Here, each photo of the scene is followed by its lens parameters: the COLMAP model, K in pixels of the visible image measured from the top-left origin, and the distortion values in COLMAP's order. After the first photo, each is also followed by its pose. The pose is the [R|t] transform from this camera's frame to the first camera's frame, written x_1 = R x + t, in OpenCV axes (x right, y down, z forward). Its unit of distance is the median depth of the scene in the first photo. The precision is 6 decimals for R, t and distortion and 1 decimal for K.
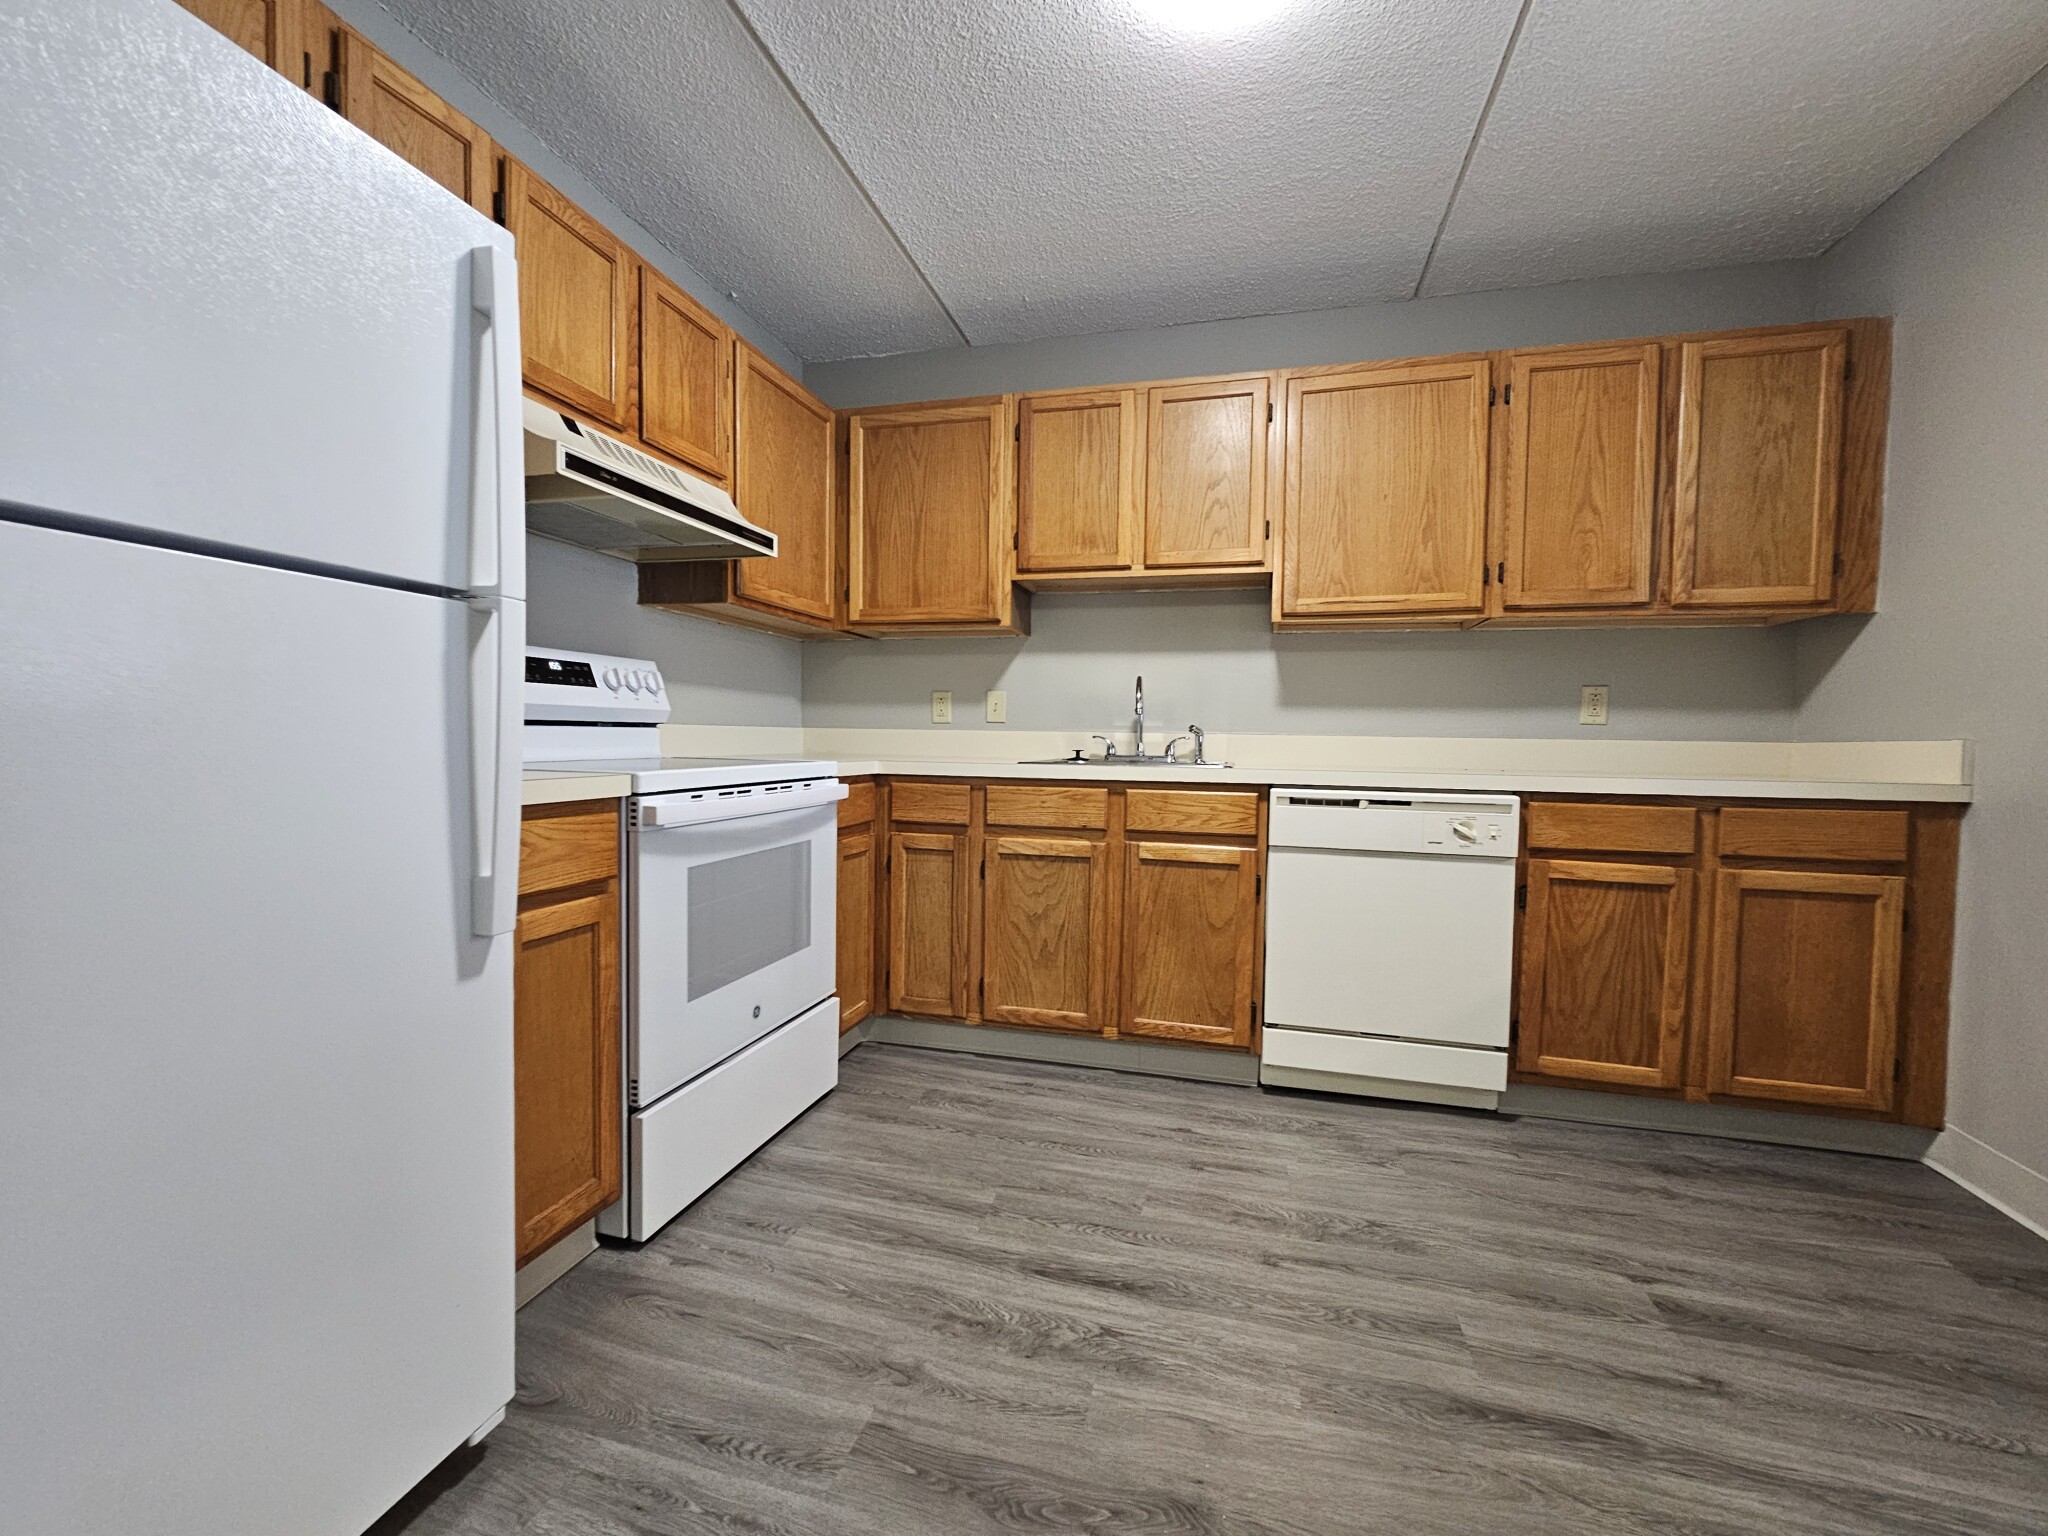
lens RADIAL K [[835.1, 0, 1029.0], [0, 835.1, 772.1], [0, 0, 1]] dist [-0.001443, -0.000260]
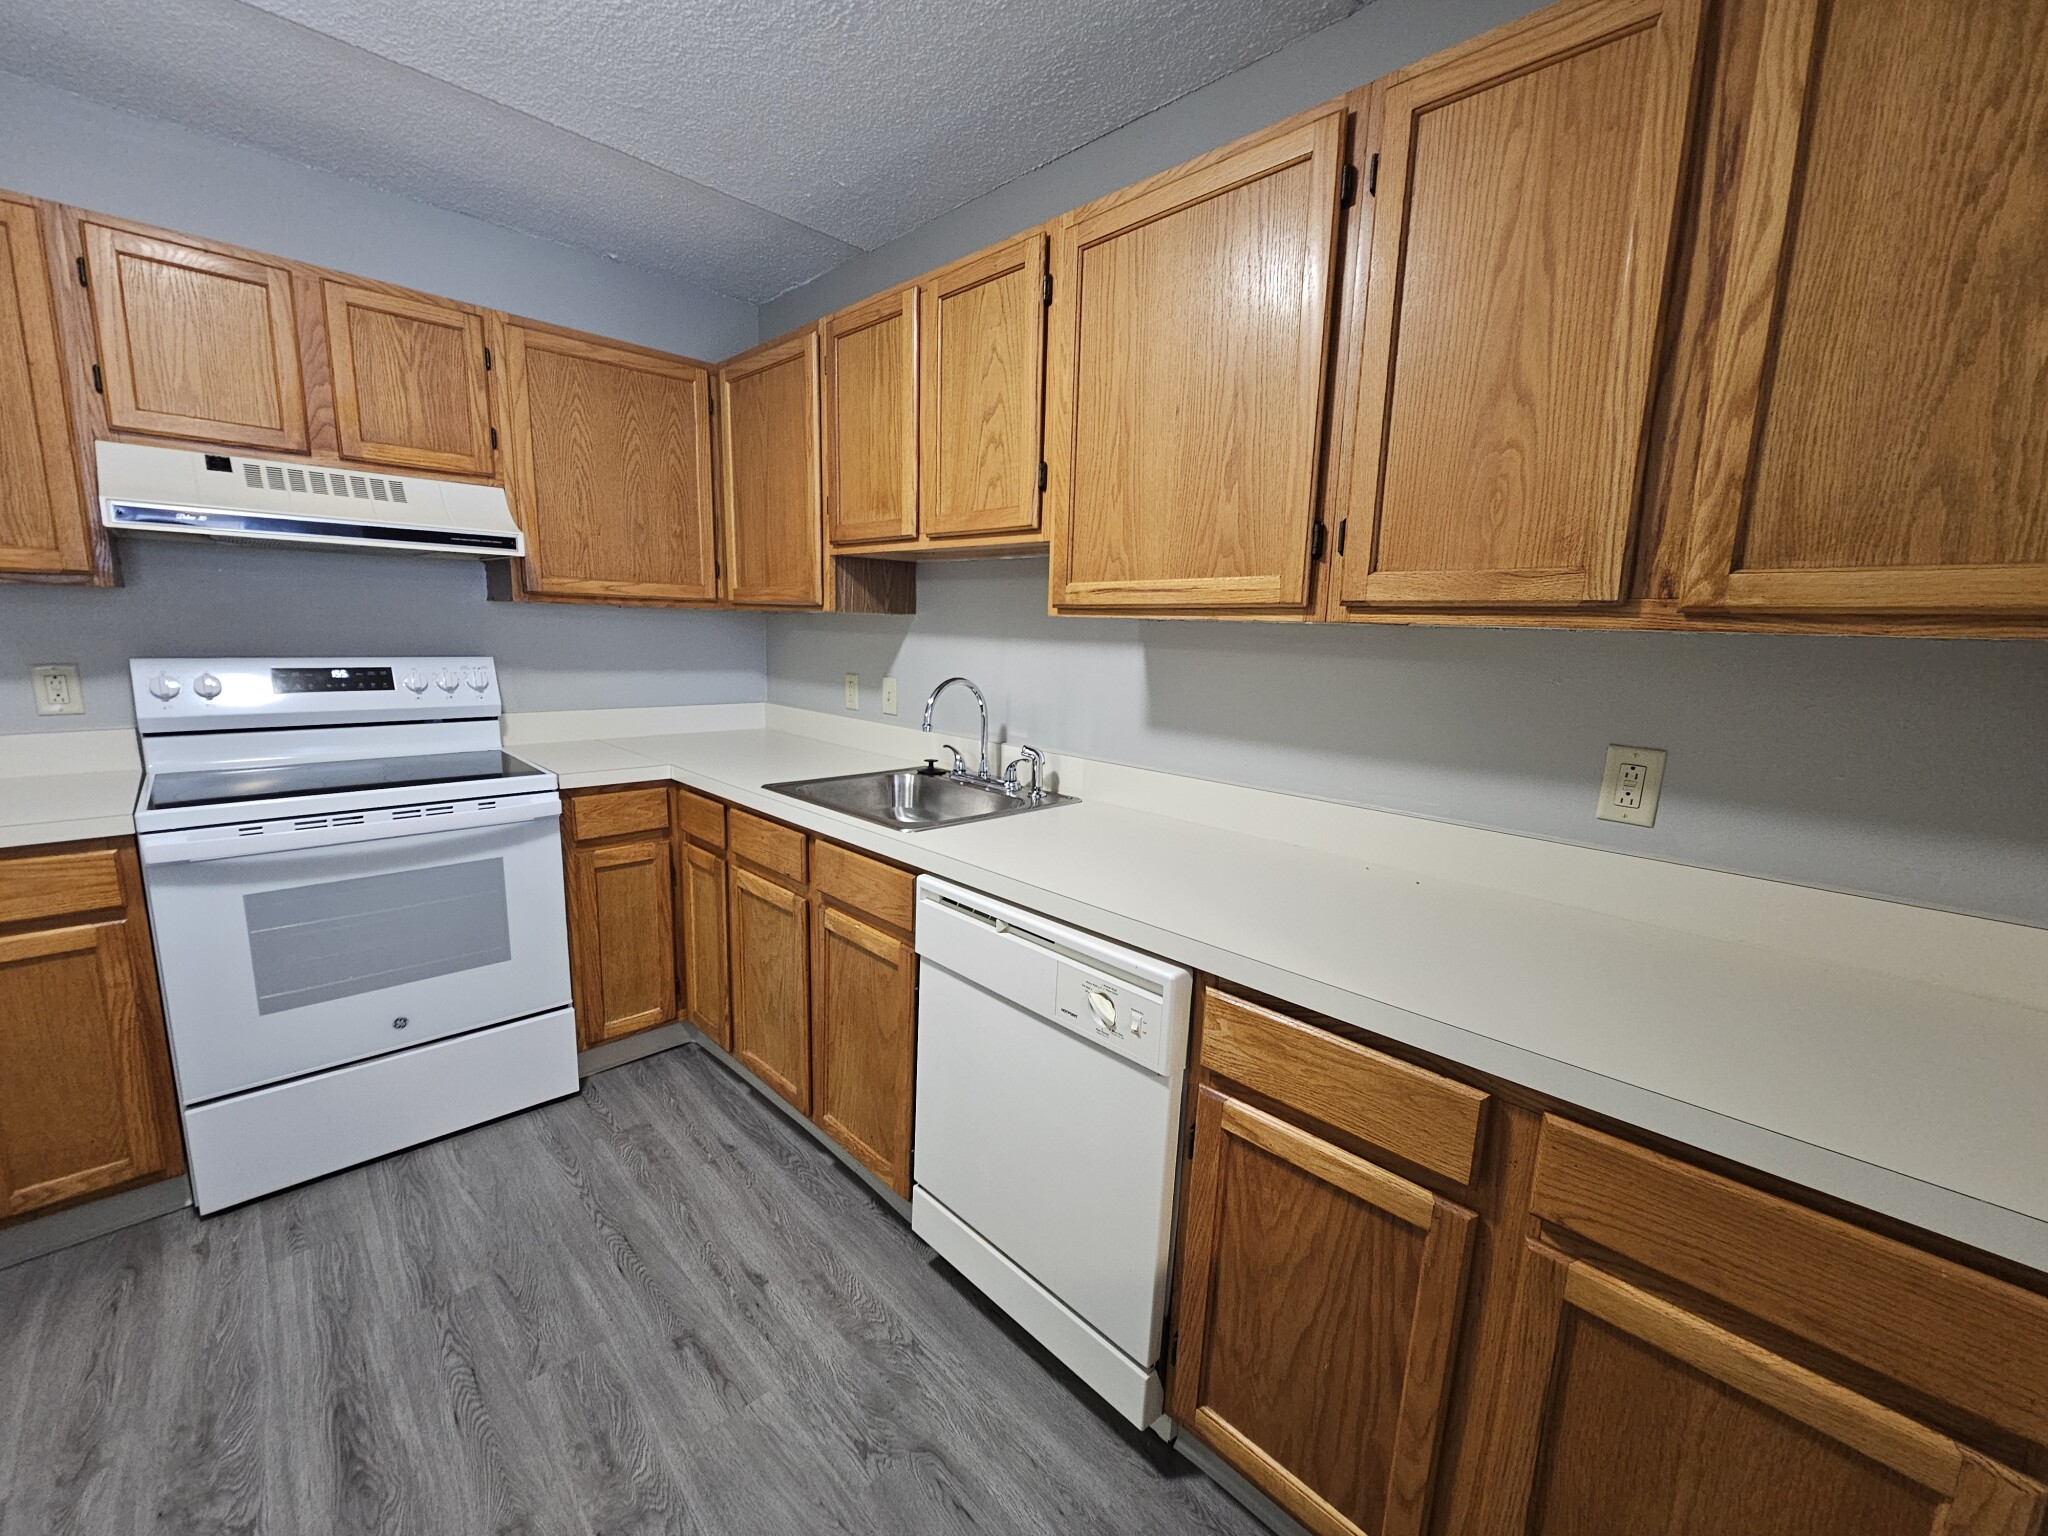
lens RADIAL K [[835.1, 0, 1029.0], [0, 835.1, 772.1], [0, 0, 1]] dist [-0.001443, -0.000260]
pose [[0.863012, 0.098590, -0.495470, 0.714676], [-0.039683, 0.990971, 0.128067, -0.160531], [0.503623, -0.090861, 0.859132, 0.453408]]
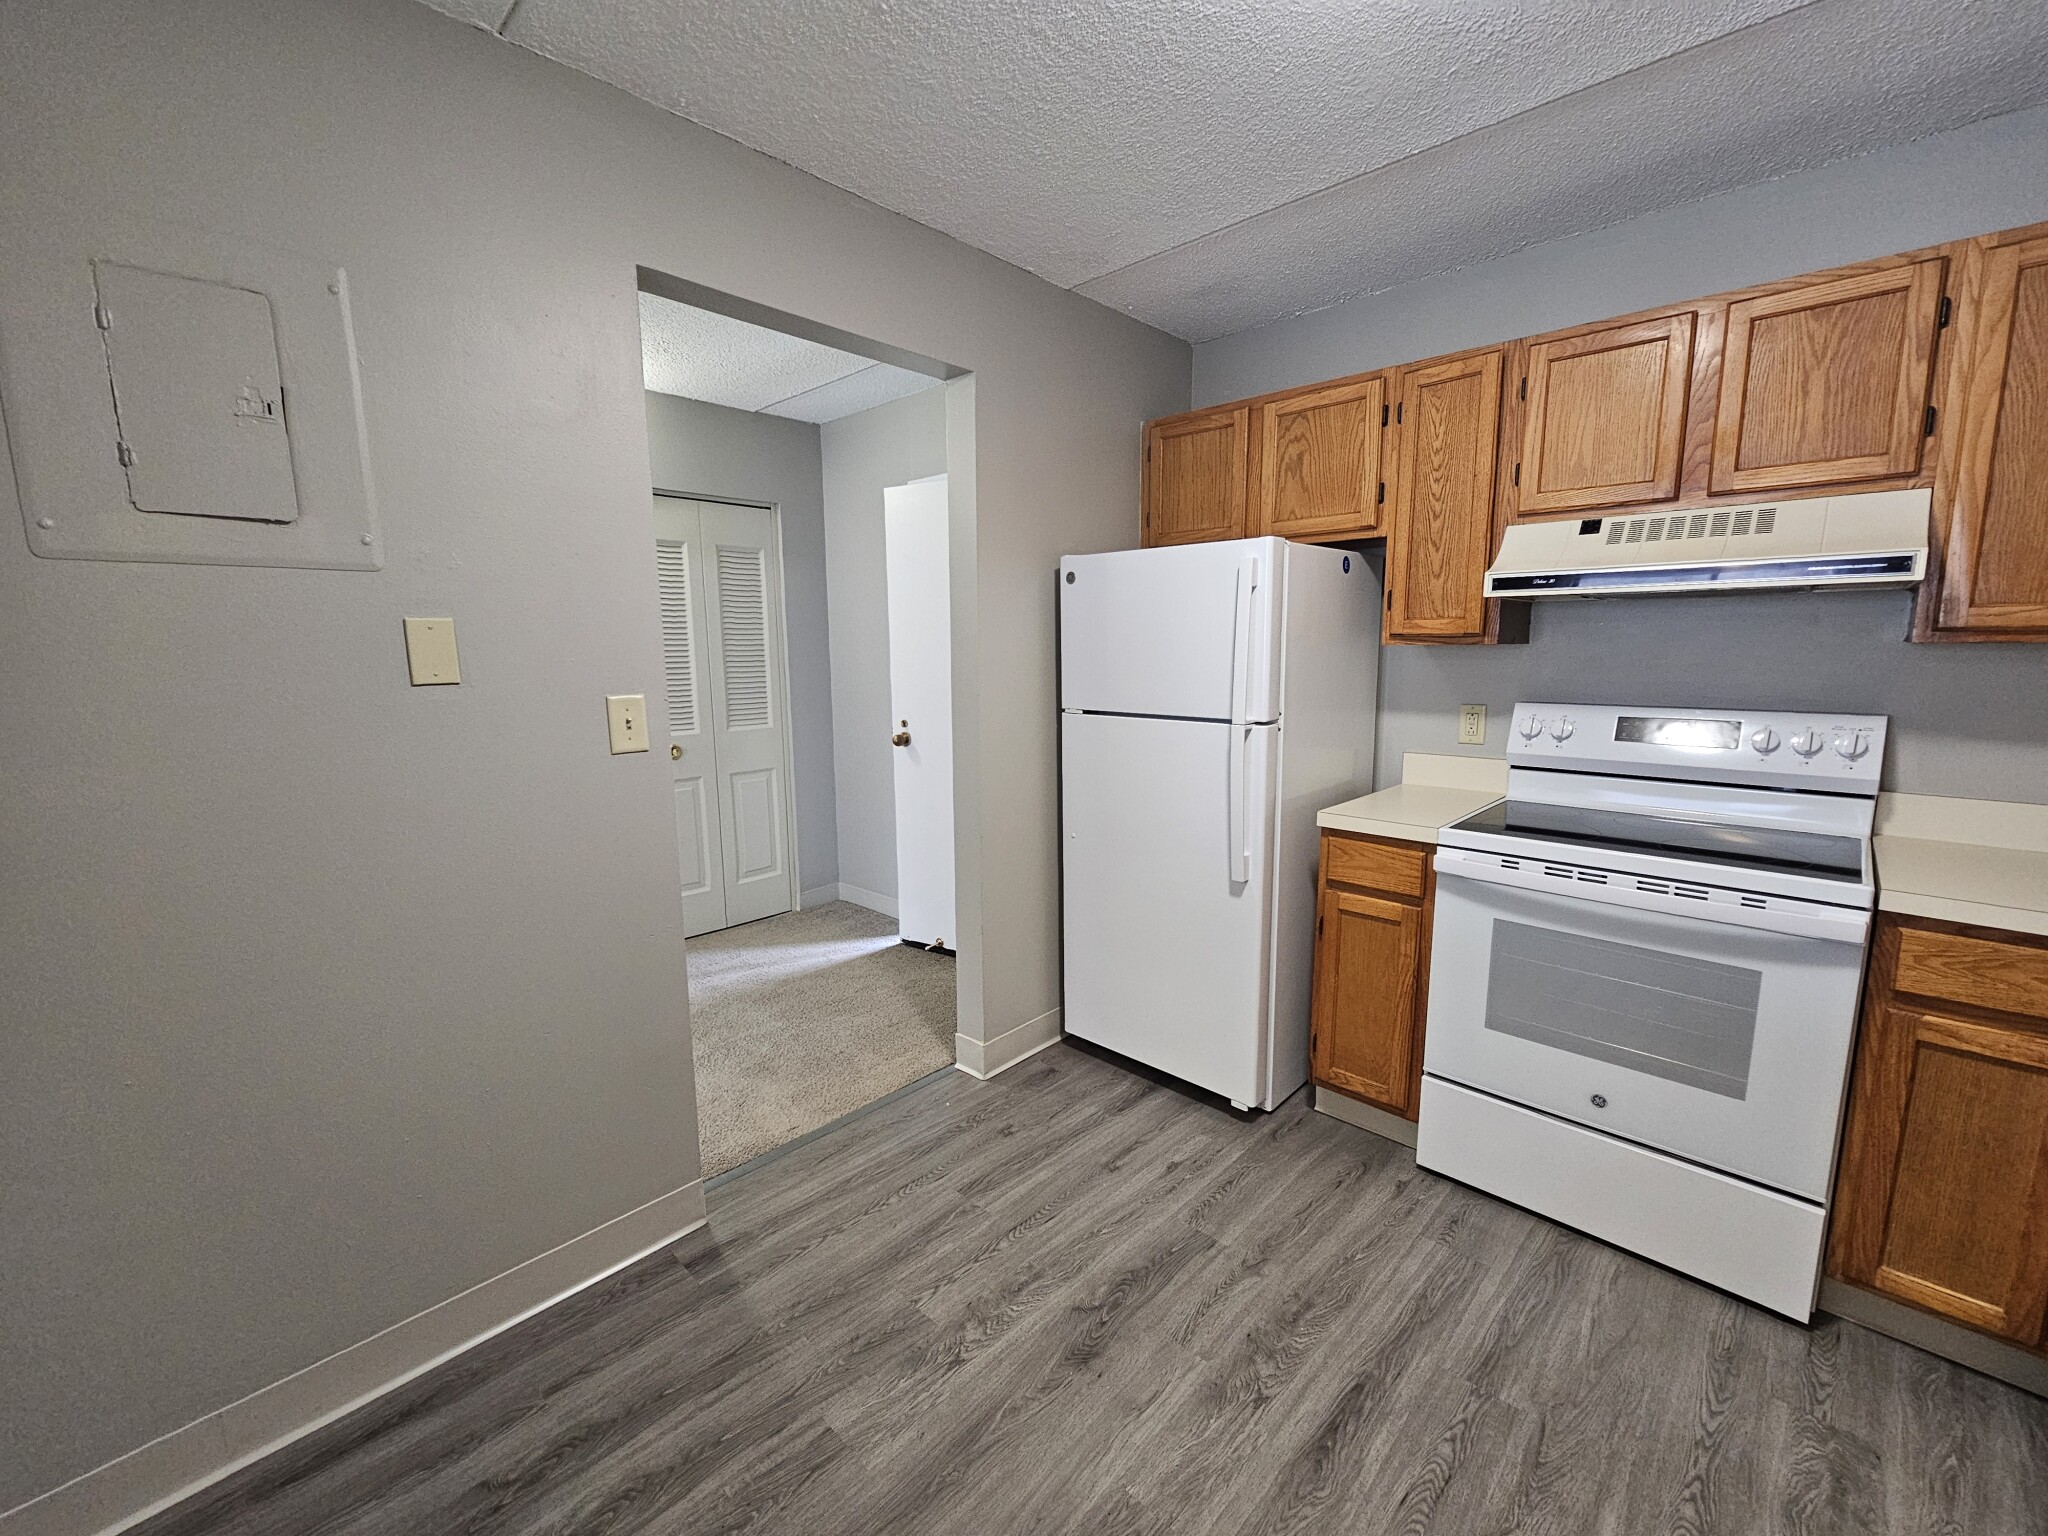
lens RADIAL K [[835.1, 0, 1029.0], [0, 835.1, 772.1], [0, 0, 1]] dist [-0.001443, -0.000260]
pose [[-0.484529, 0.121266, -0.866329, 0.673466], [-0.038467, 0.986433, 0.159592, -0.187368], [0.873929, 0.110651, -0.473291, 0.716438]]
